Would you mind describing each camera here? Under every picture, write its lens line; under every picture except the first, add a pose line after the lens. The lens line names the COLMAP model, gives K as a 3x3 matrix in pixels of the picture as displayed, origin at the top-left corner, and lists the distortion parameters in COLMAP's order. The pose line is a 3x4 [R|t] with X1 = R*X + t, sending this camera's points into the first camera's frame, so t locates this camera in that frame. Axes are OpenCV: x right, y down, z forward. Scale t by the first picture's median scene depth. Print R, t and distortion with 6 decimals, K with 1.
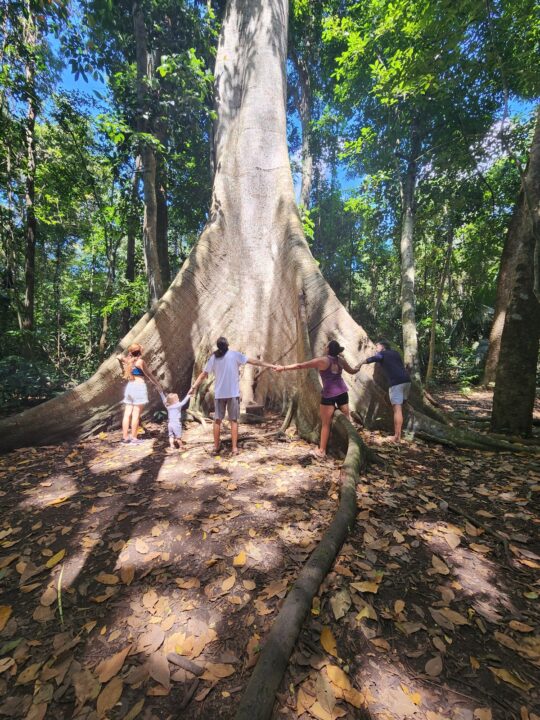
lens RADIAL K [[302.9, 0, 270.0], [0, 302.9, 360.0], [0, 0, 1]] dist [-0.008924, -0.000208]
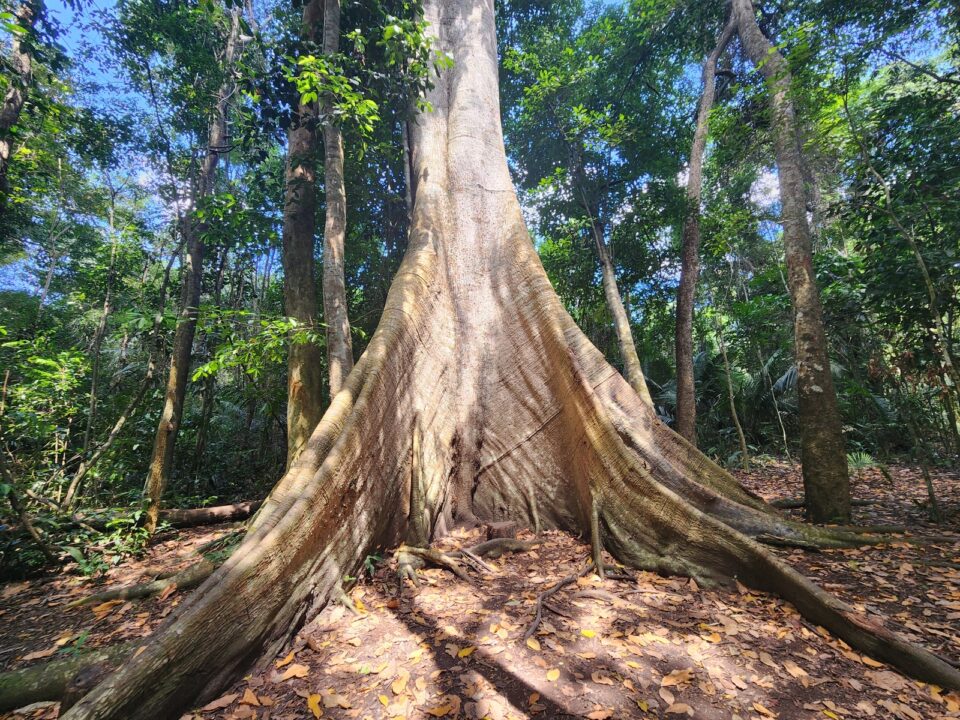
lens RADIAL K [[403.9, 0, 480.0], [0, 403.9, 360.0], [0, 0, 1]] dist [-0.008924, -0.000208]
pose [[0.921319, 0.036779, 0.387063, -0.407135], [0.039479, 0.981521, -0.187235, -0.027026], [-0.386797, 0.187784, 0.902843, 0.180570]]
